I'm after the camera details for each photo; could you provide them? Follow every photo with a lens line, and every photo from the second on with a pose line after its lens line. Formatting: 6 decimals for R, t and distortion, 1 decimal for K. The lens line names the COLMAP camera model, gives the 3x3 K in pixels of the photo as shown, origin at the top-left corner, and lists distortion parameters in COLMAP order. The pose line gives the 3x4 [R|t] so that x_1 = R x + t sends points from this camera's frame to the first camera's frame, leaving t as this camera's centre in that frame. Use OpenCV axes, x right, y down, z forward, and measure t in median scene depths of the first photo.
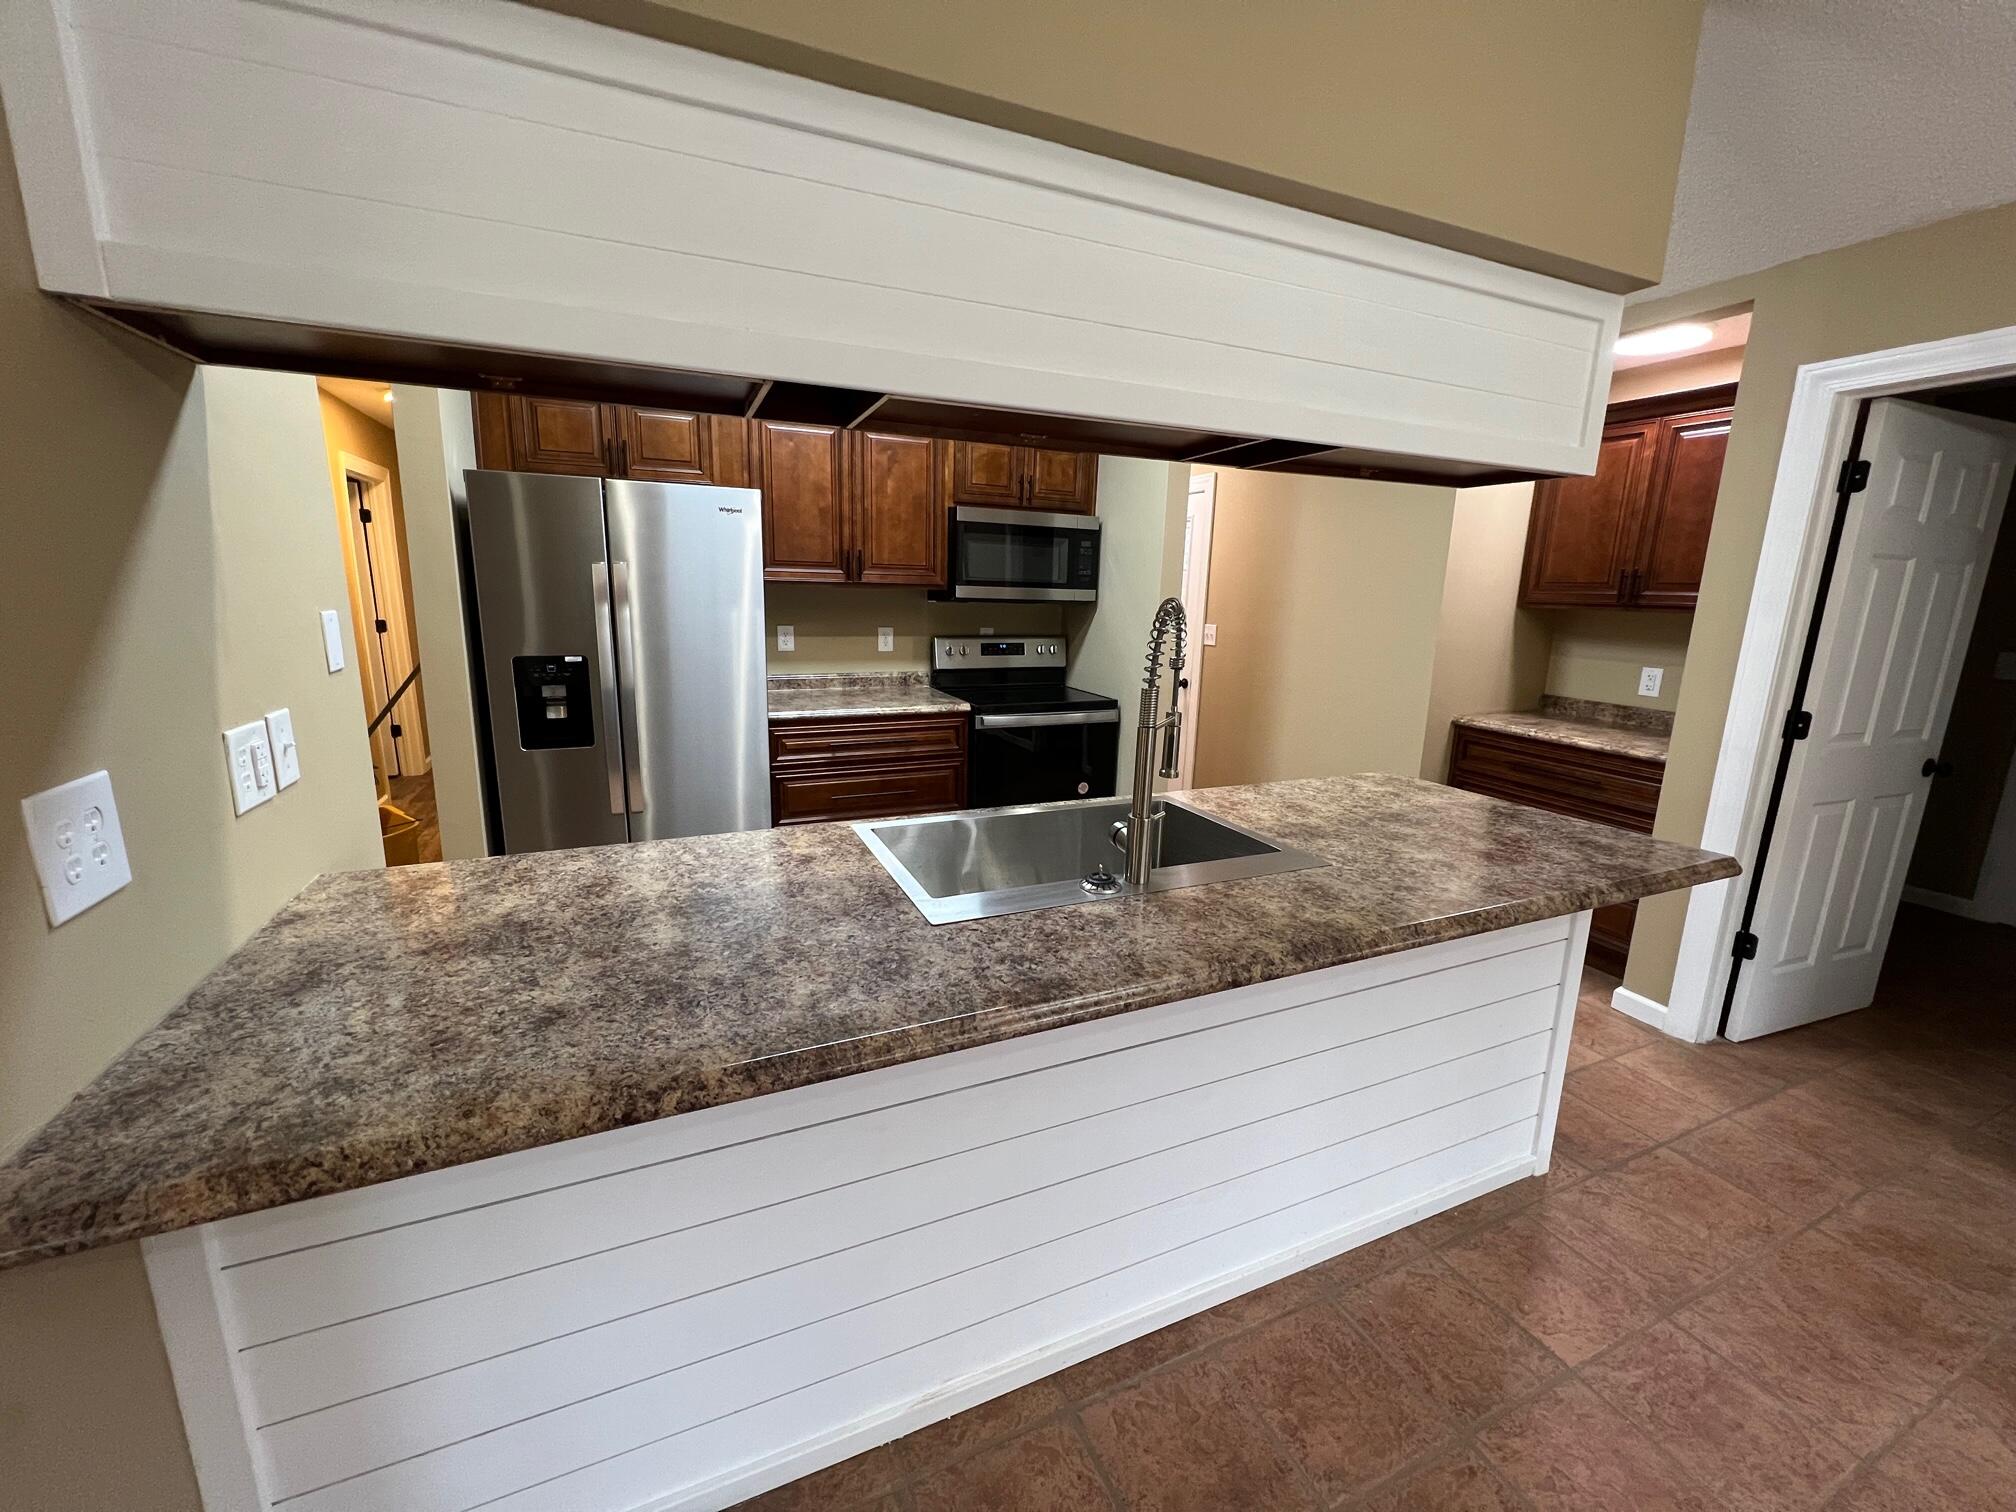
lens RADIAL K [[804.3, 0, 1005.0], [0, 804.3, 755.0], [0, 0, 1]] dist [0.001275, -0.000328]
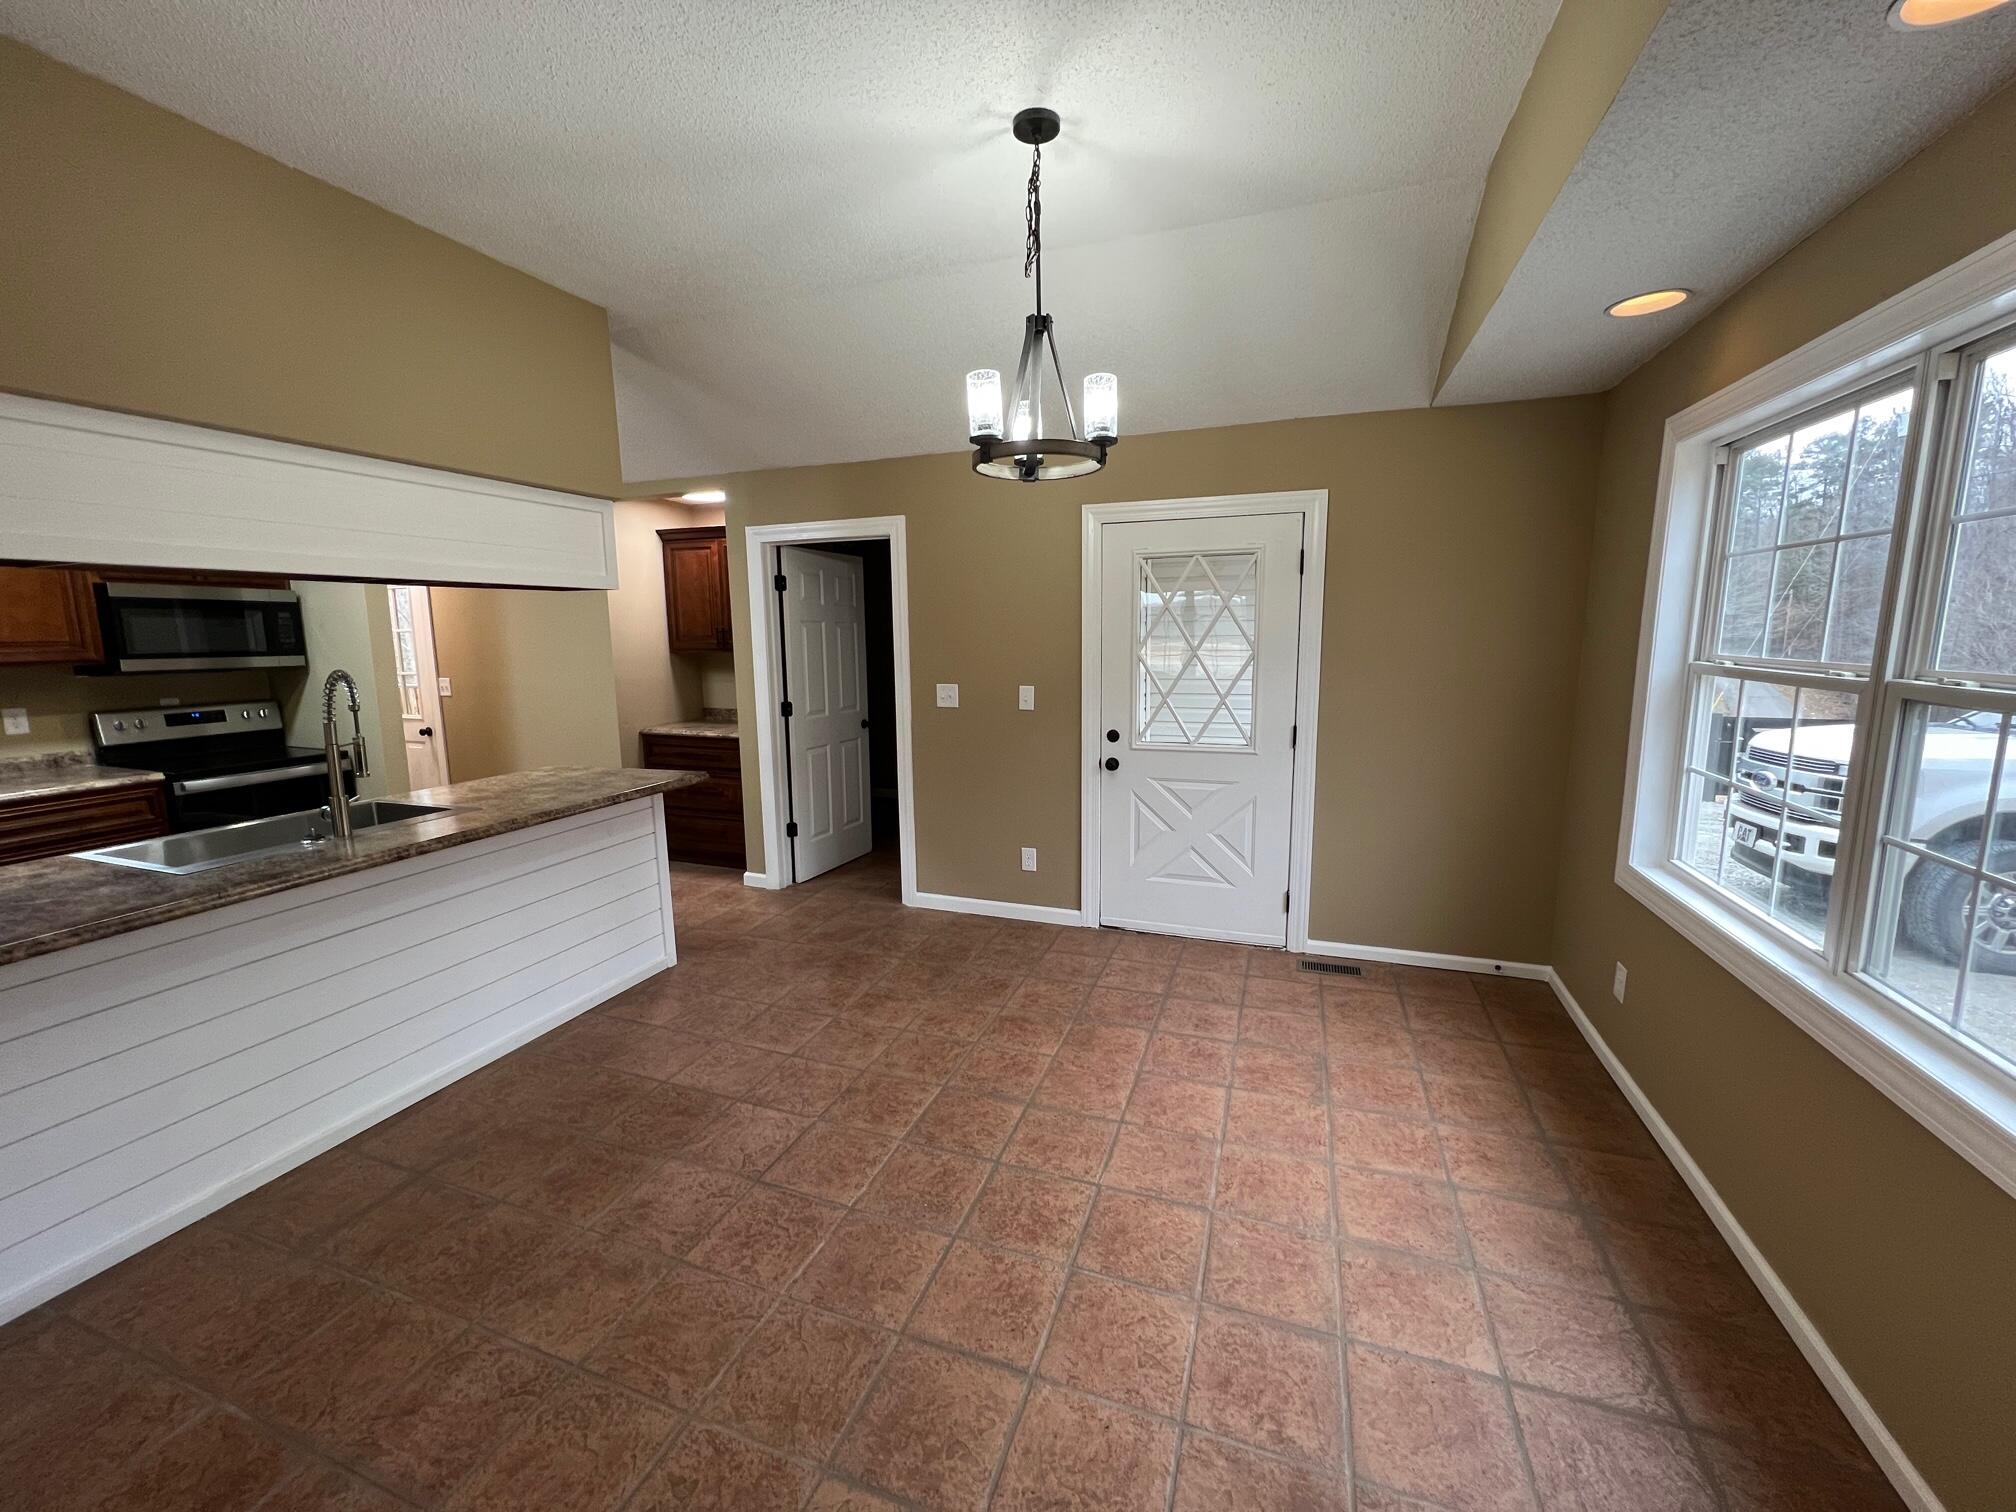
lens RADIAL K [[804.3, 0, 1001.0], [0, 804.3, 751.4], [0, 0, 1]] dist [0.001275, -0.000328]
pose [[0.699045, -0.138414, 0.701554, -0.013607], [0.174790, 0.984401, 0.020053, 0.079544], [-0.693386, 0.108607, 0.712334, -0.500331]]
